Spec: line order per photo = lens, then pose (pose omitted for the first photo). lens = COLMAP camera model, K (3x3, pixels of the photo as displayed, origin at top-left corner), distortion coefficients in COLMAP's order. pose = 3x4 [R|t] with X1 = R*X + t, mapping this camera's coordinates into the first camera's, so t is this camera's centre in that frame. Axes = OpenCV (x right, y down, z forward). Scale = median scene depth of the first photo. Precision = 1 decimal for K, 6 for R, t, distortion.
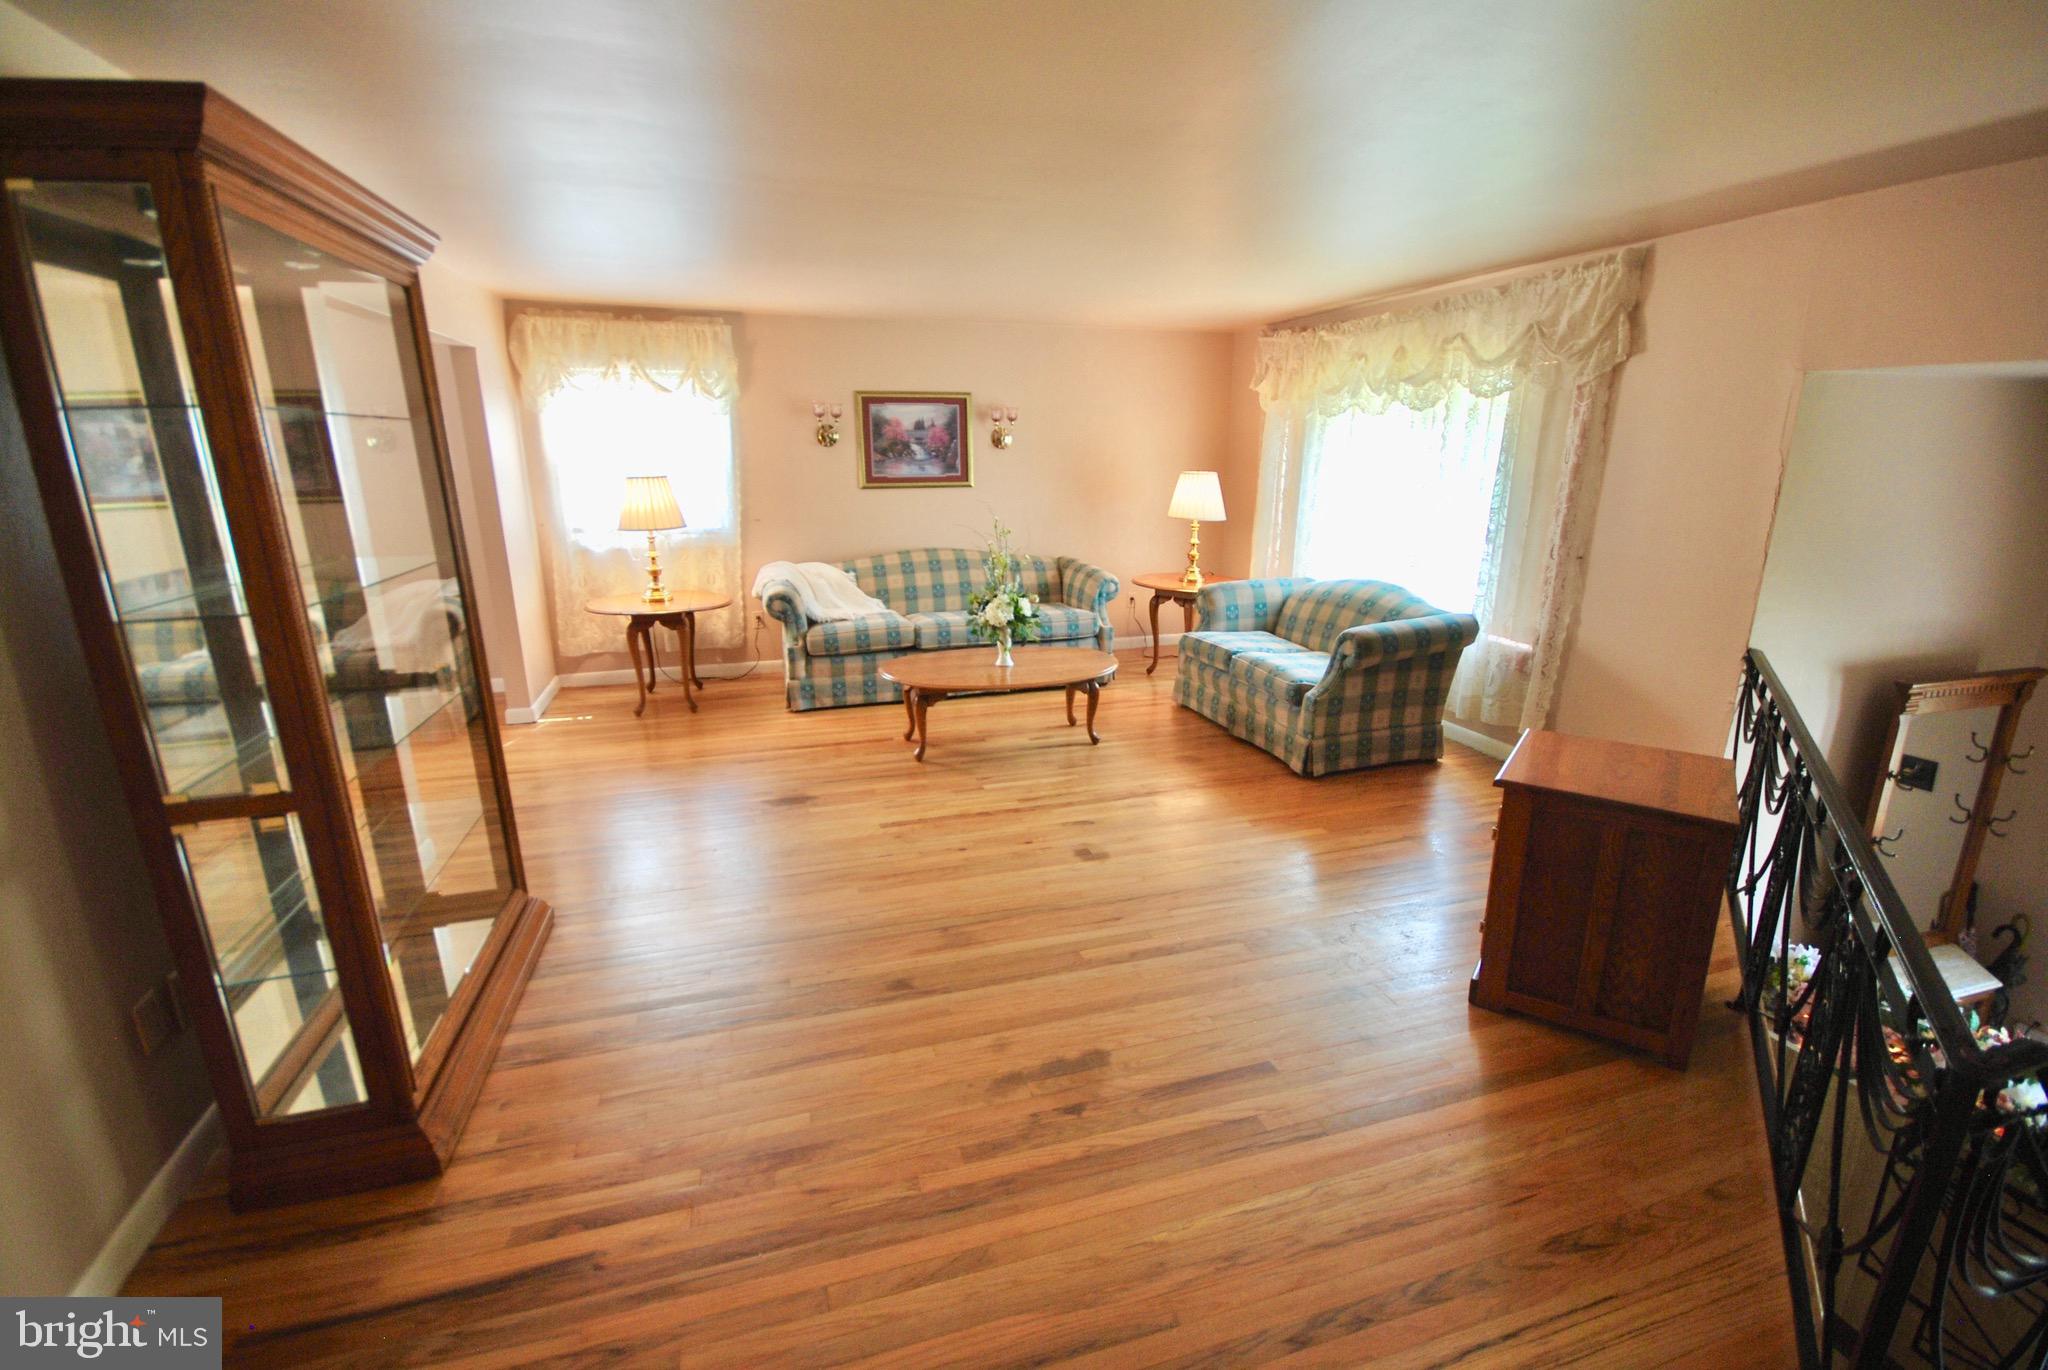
lens RADIAL K [[905.4, 0, 1027.6], [0, 905.4, 686.3], [0, 0, 1]] dist [0.011949, -0.009414]
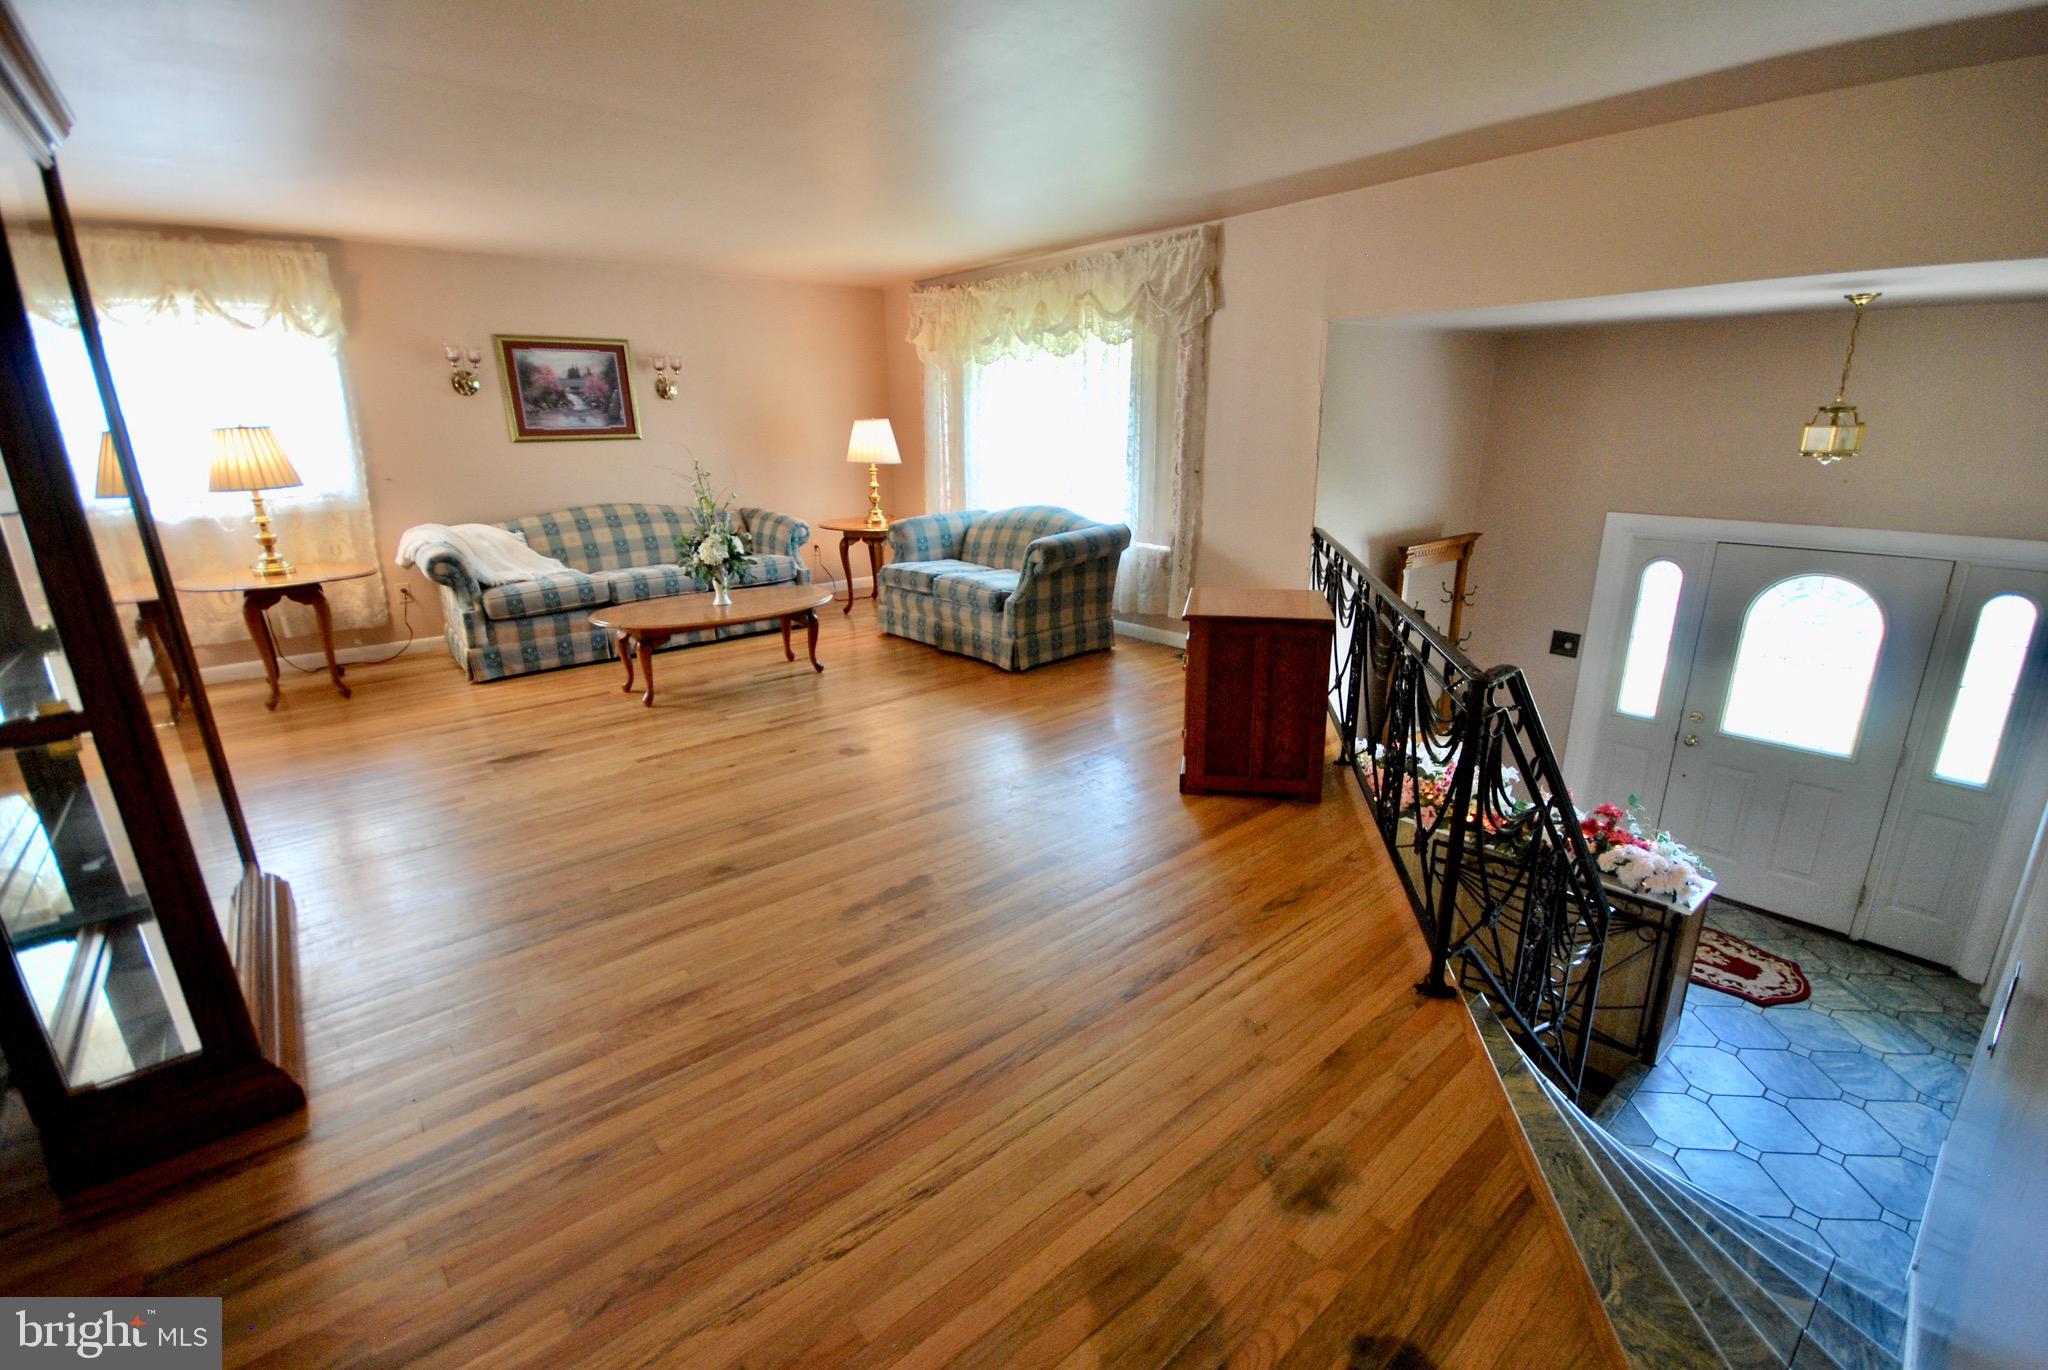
lens RADIAL K [[905.4, 0, 1026.4], [0, 905.4, 687.5], [0, 0, 1]] dist [0.011949, -0.009414]
pose [[0.919525, -0.124419, 0.372818, -0.112858], [0.114247, 0.992226, 0.049350, 0.063581], [-0.376059, -0.002786, 0.926591, -0.080282]]
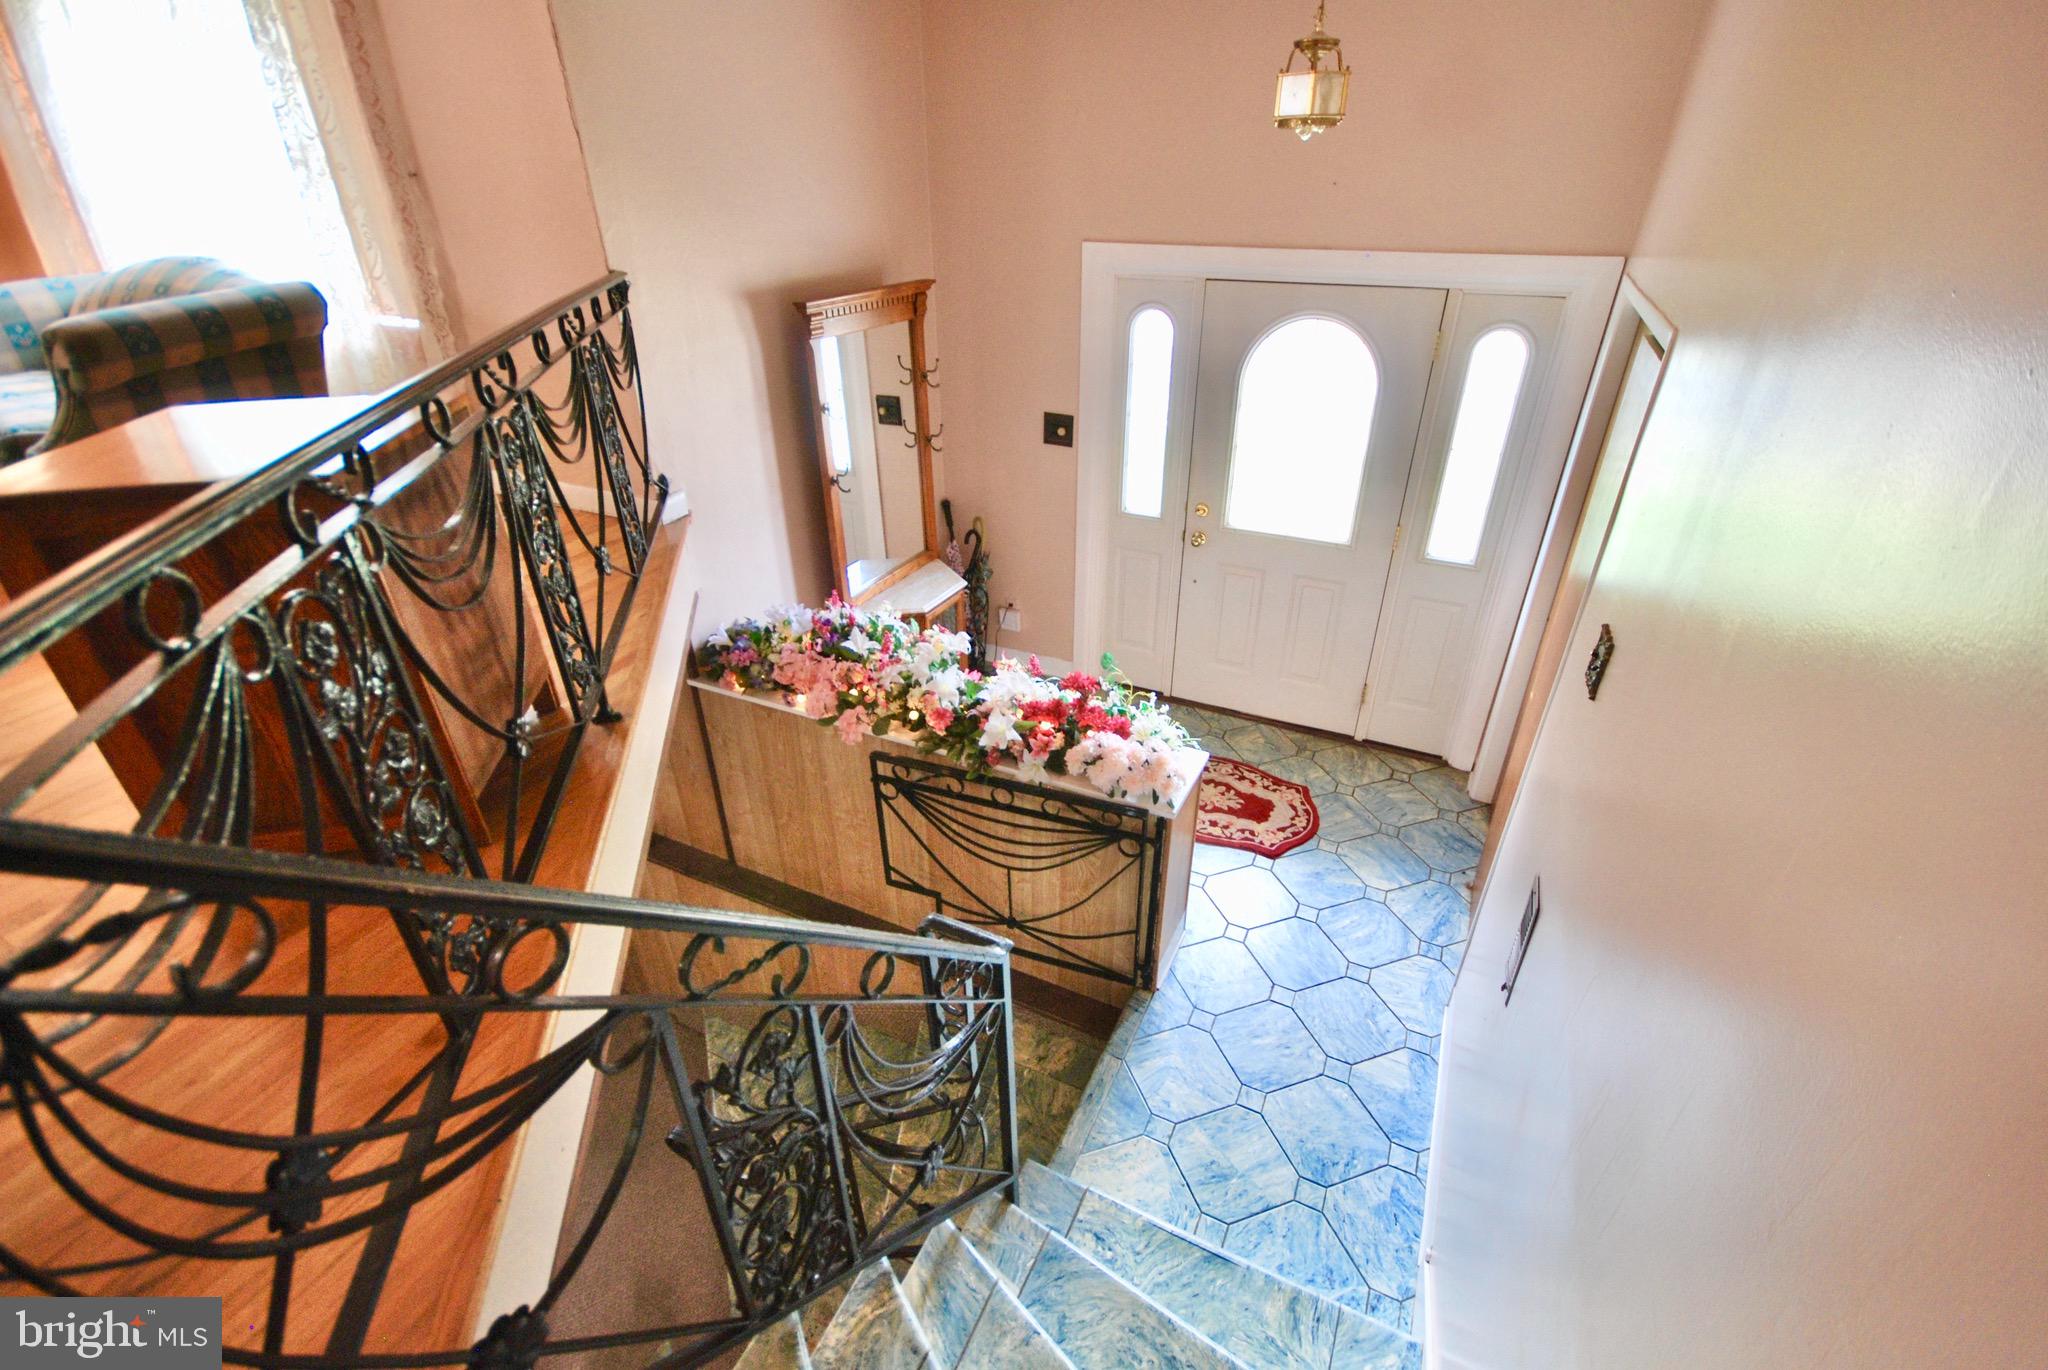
lens RADIAL K [[905.4, 0, 1028.6], [0, 905.4, 688.3], [0, 0, 1]] dist [0.011949, -0.009414]
pose [[0.685622, -0.367448, 0.628414, 0.320300], [0.196903, 0.924687, 0.325858, 0.084931], [-0.700822, -0.099678, 0.706337, 0.113797]]
